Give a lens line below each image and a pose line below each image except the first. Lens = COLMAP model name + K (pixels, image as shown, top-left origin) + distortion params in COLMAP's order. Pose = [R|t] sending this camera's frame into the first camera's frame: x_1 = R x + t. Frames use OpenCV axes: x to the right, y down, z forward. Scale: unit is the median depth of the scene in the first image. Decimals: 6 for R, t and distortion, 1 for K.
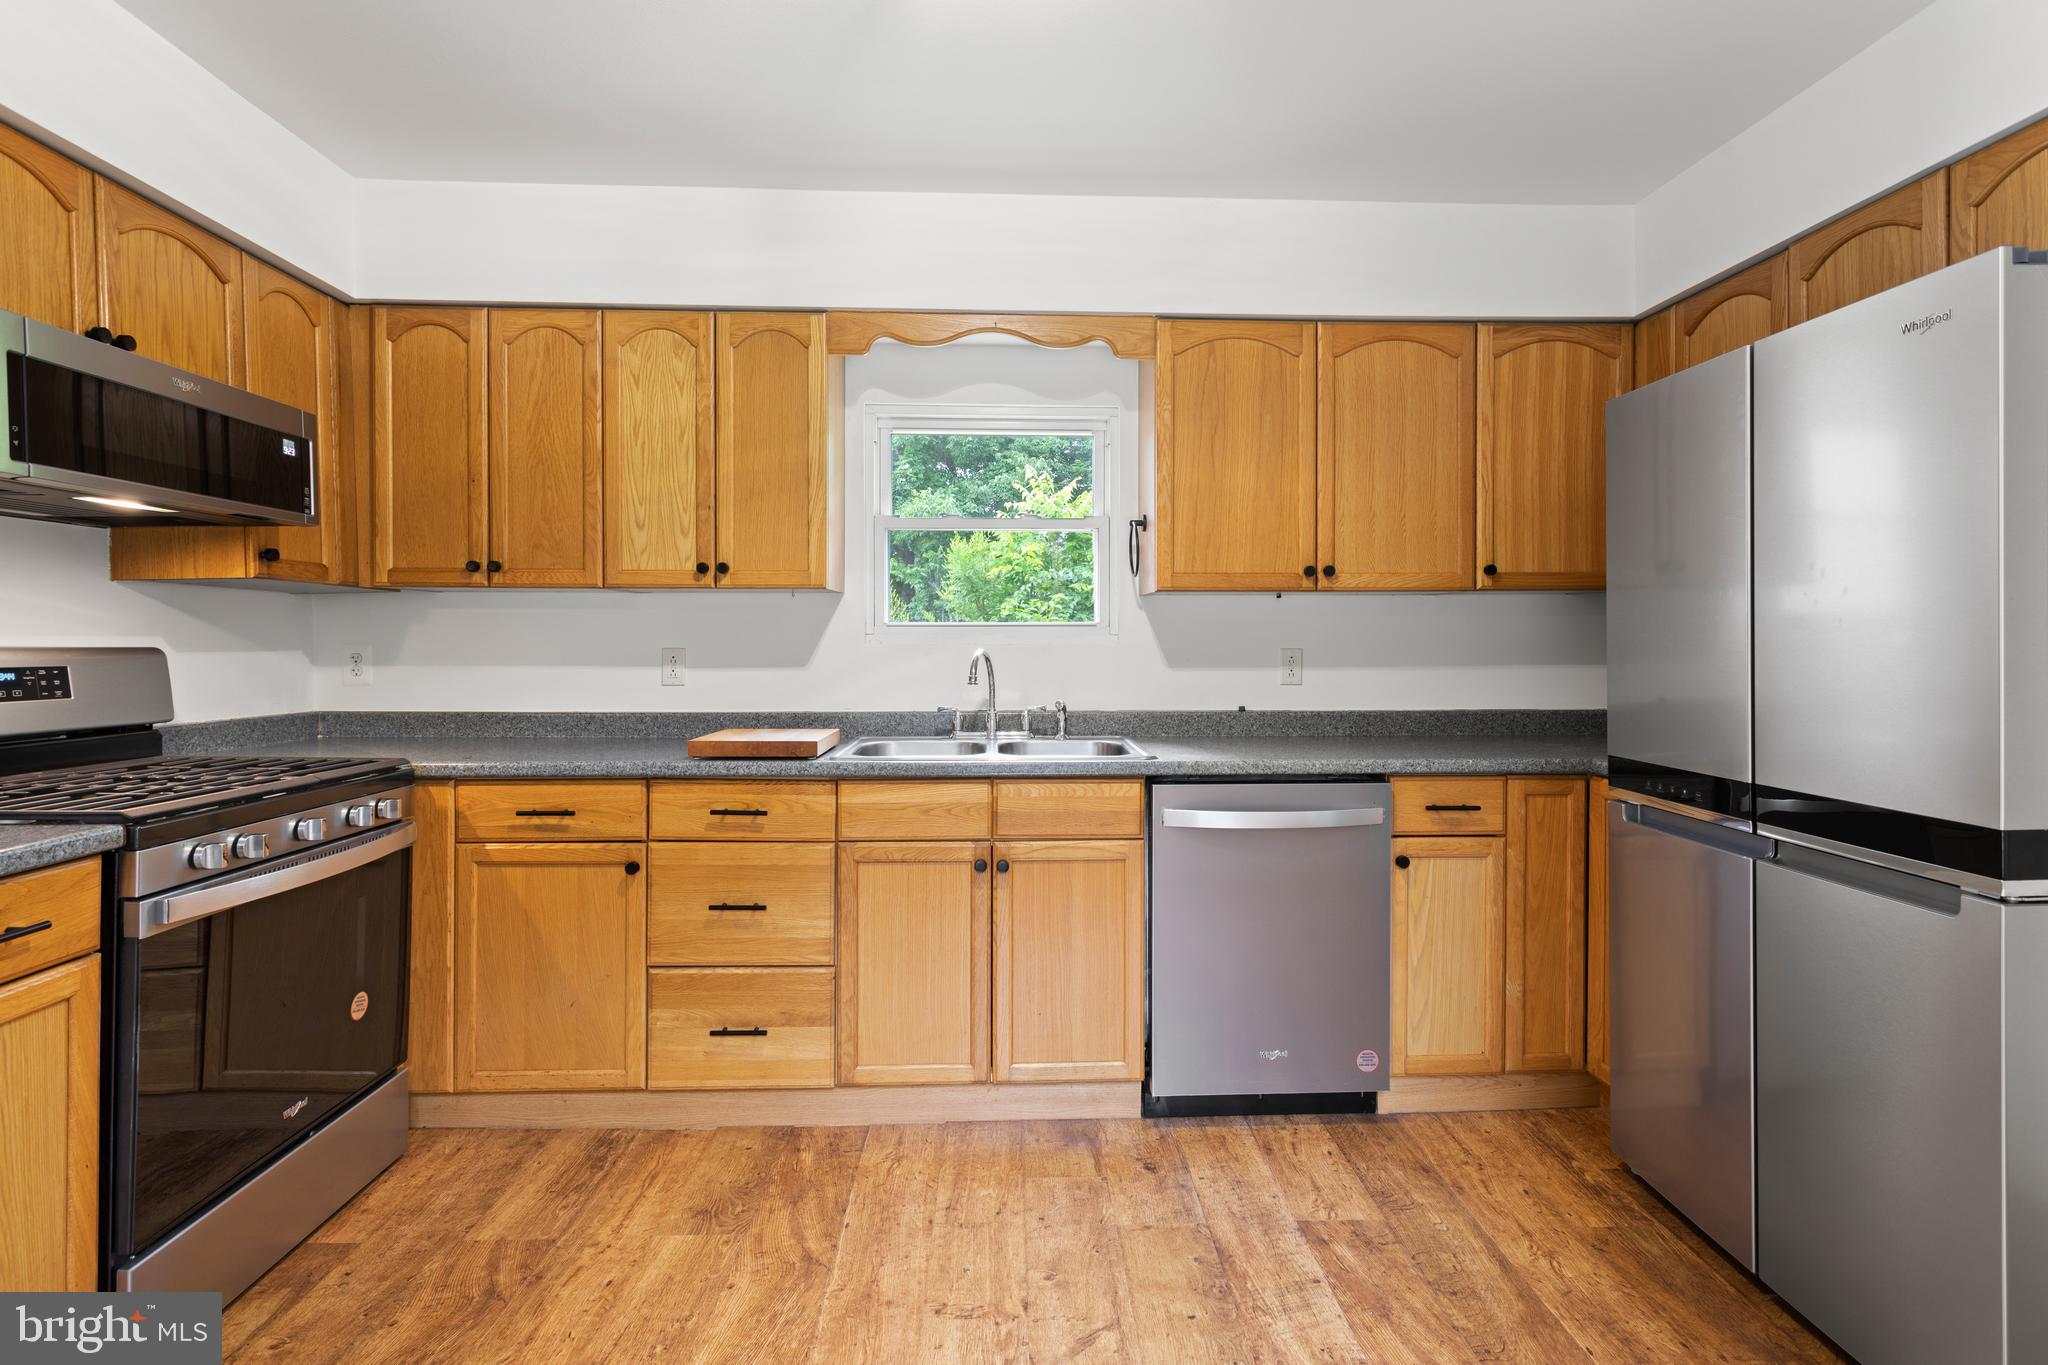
lens RADIAL K [[987.3, 0, 1040.5], [0, 987.3, 655.5], [0, 0, 1]] dist [0.005305, -0.001697]
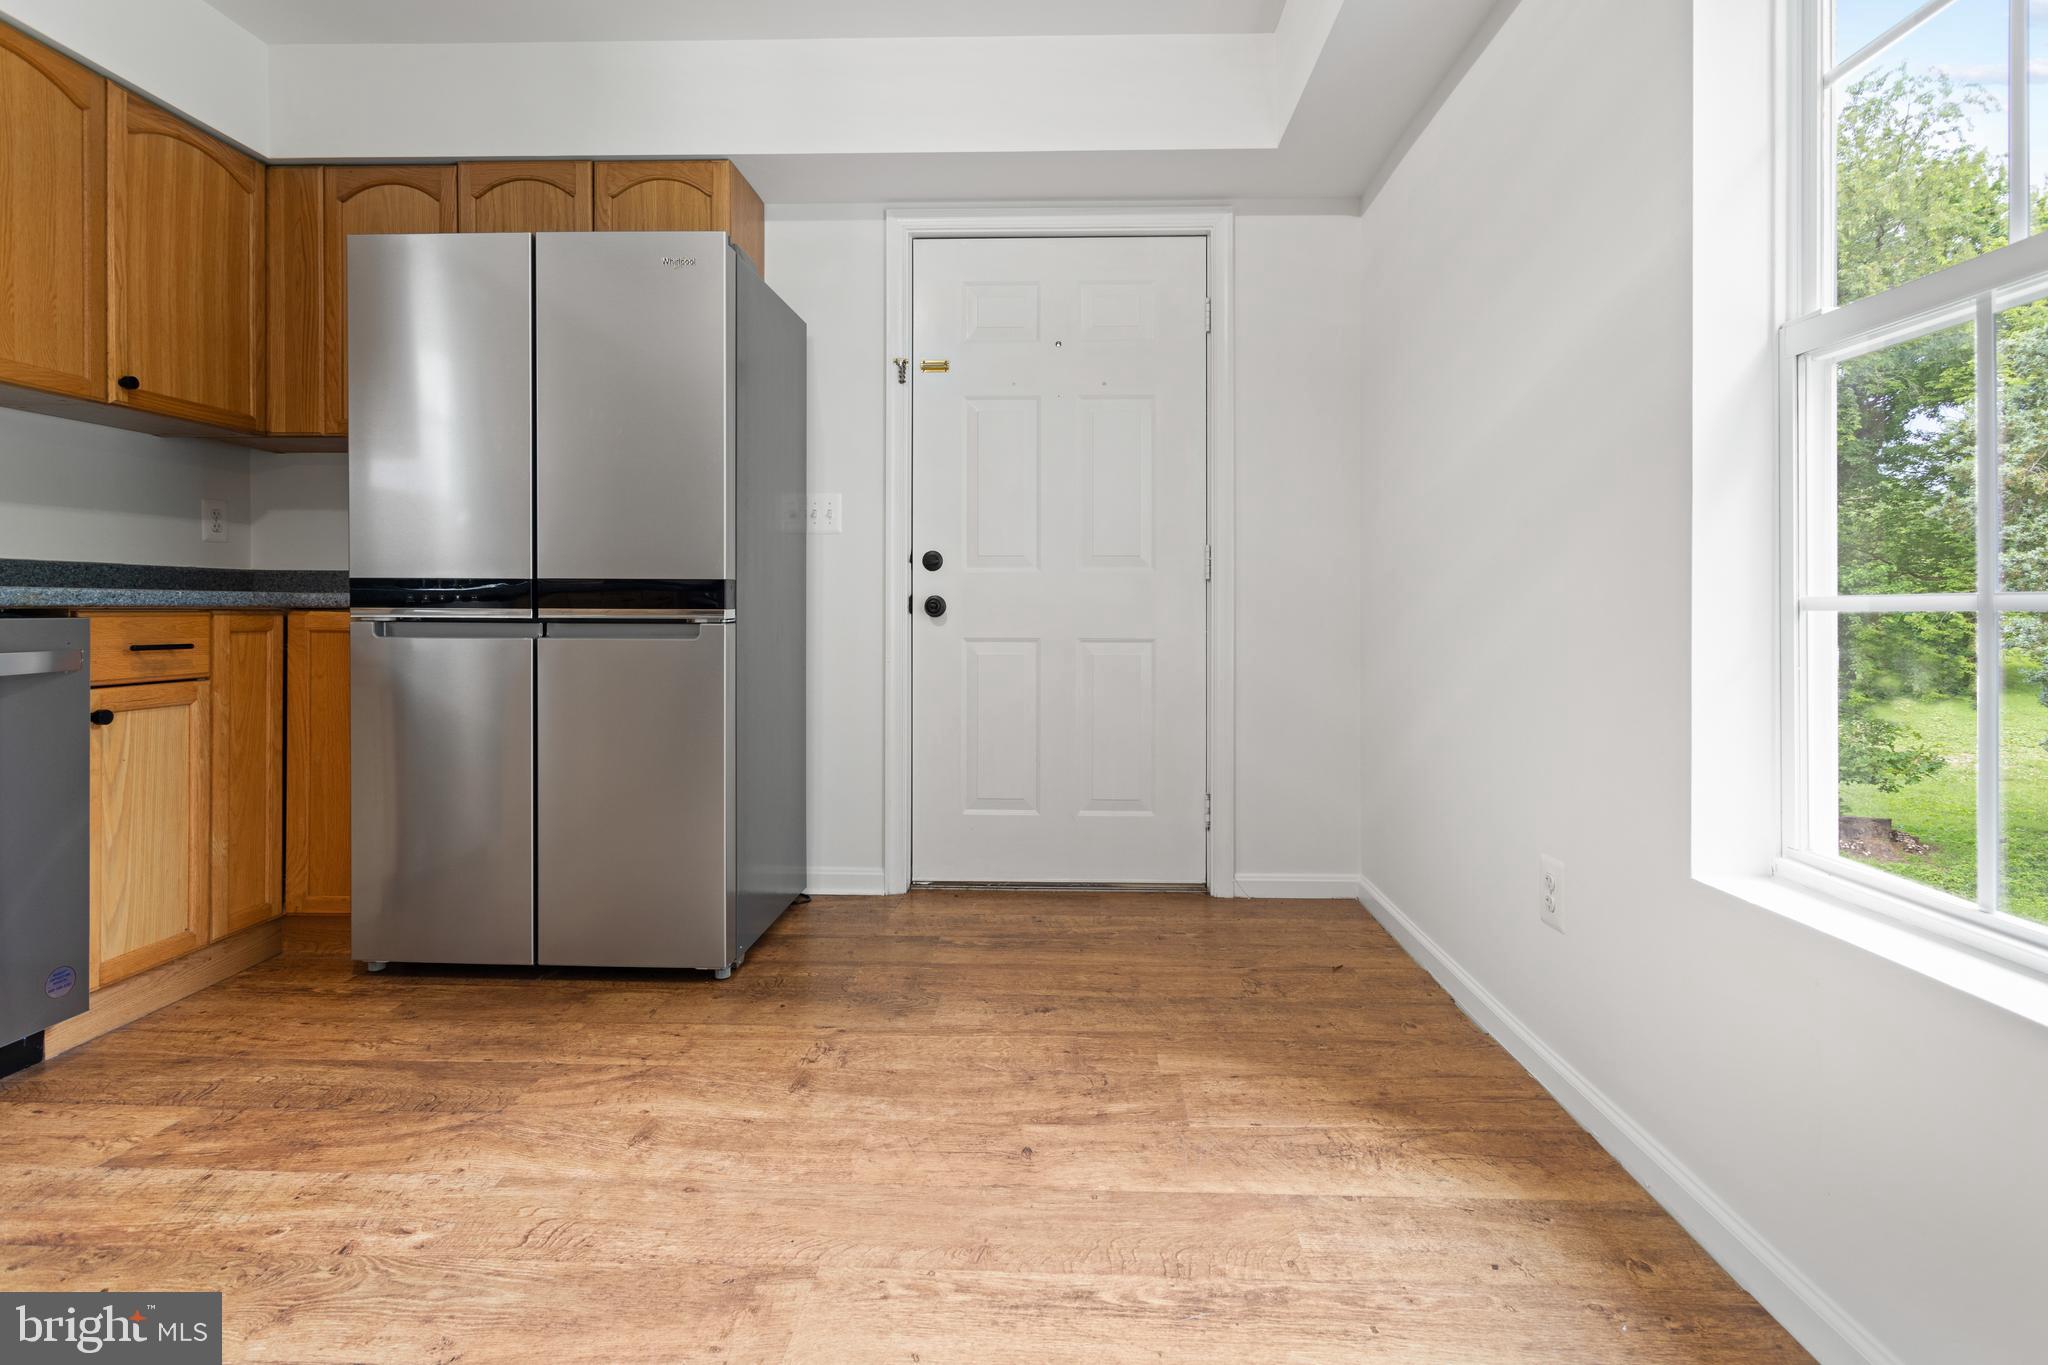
lens RADIAL K [[987.3, 0, 1036.5], [0, 987.3, 613.1], [0, 0, 1]] dist [0.005305, -0.001697]
pose [[0.073722, -0.003194, 0.997274, -0.374314], [0.011094, 0.999936, 0.002382, 0.132447], [-0.997217, 0.010888, 0.073753, 0.192587]]
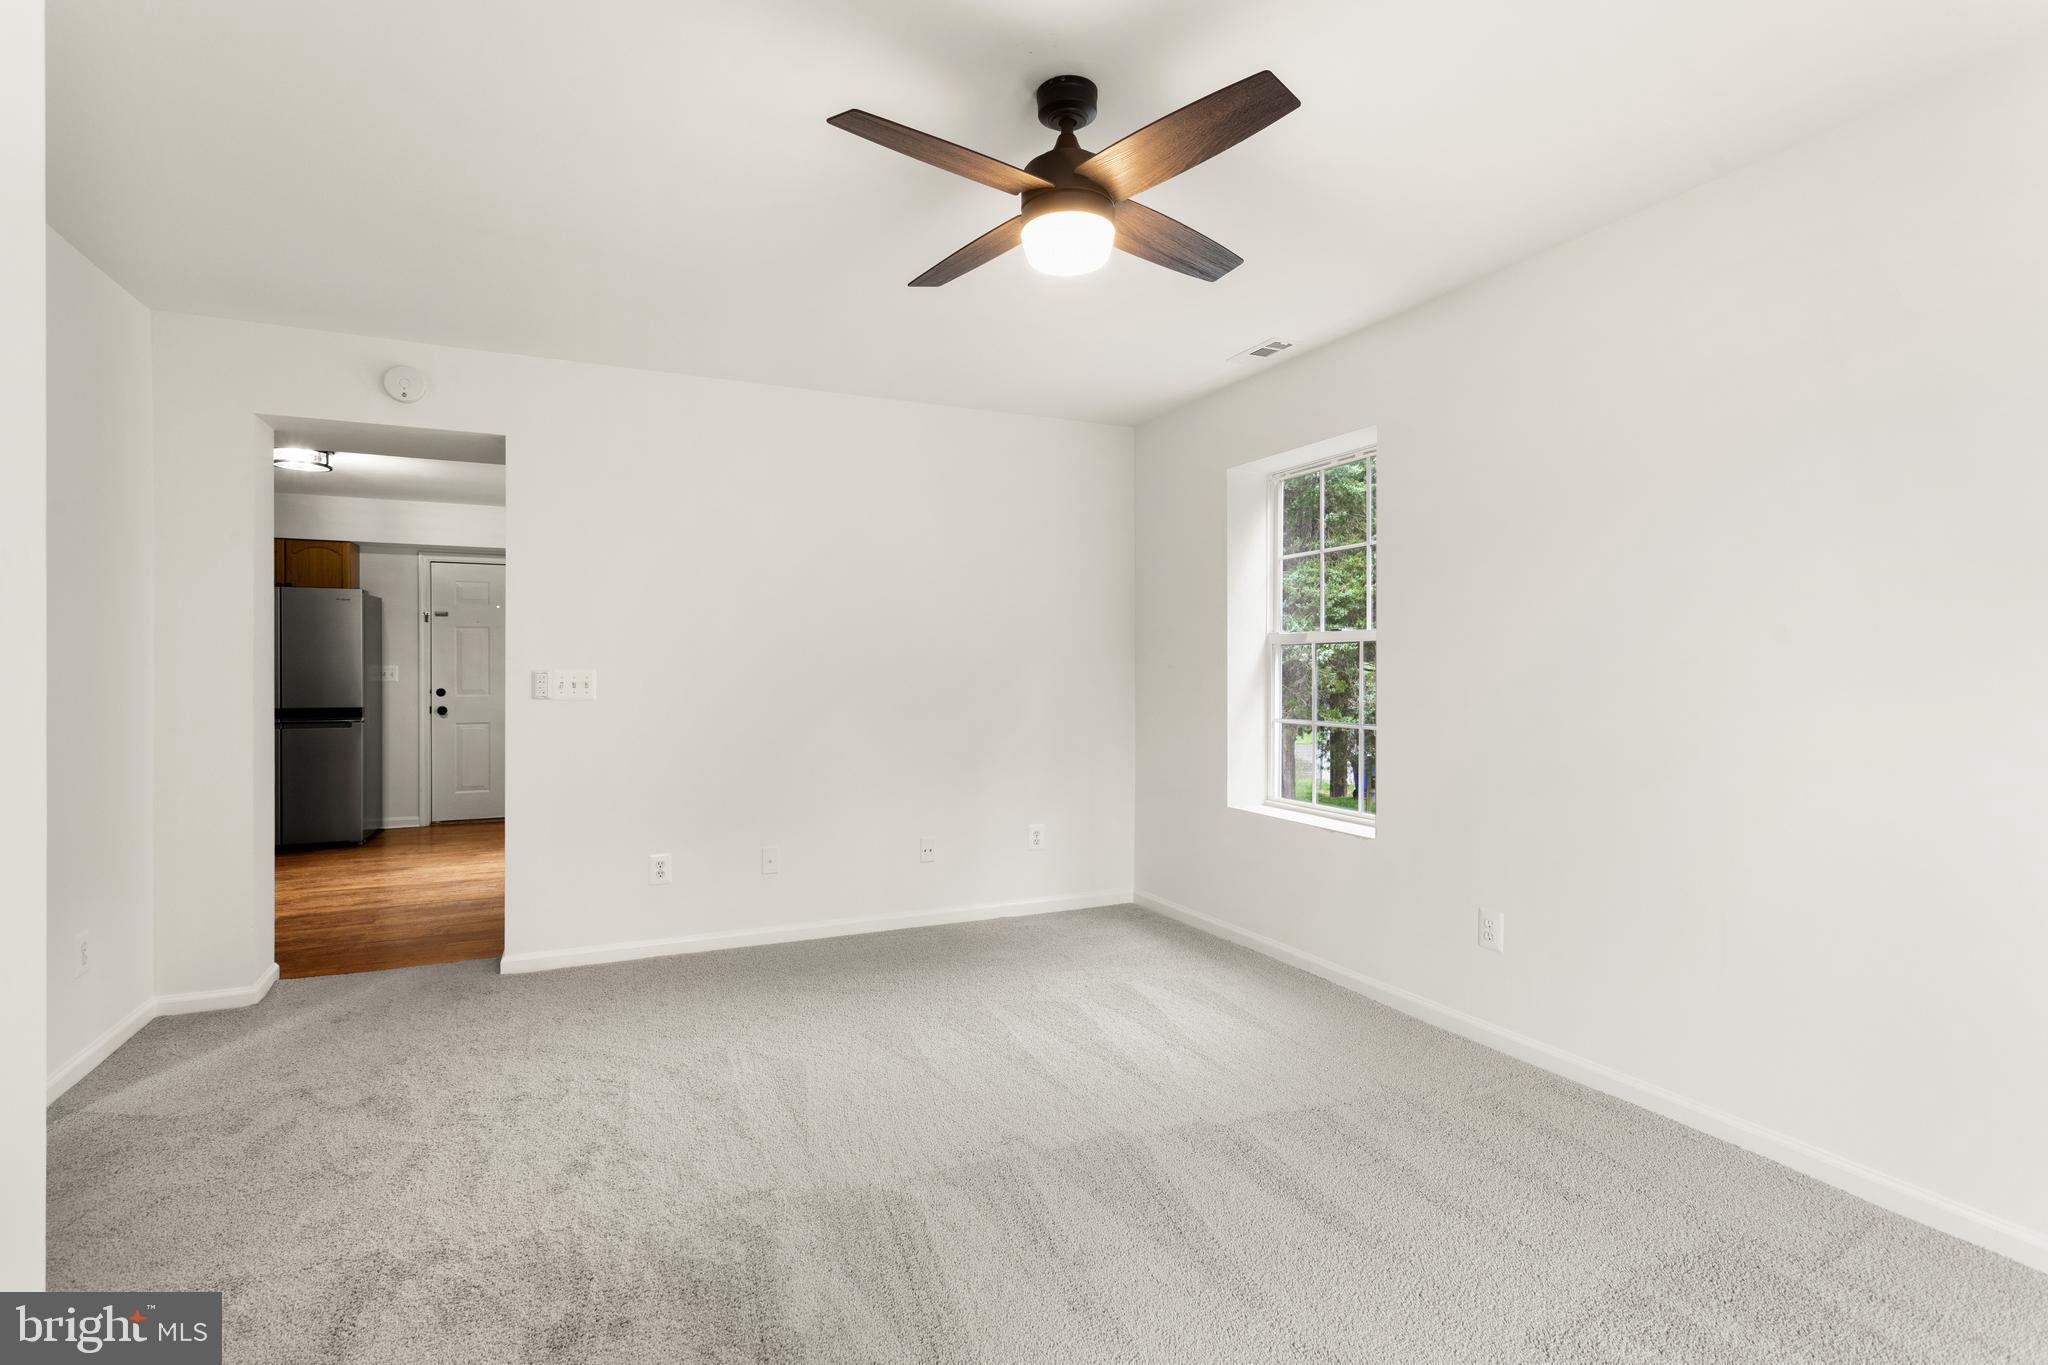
lens RADIAL K [[987.3, 0, 1004.1], [0, 987.3, 683.1], [0, 0, 1]] dist [0.005305, -0.001697]
pose [[-0.358523, -0.017140, 0.933364, -2.670439], [0.008630, 0.999728, 0.021673, -0.013195], [-0.933481, 0.015825, -0.358277, -0.124175]]
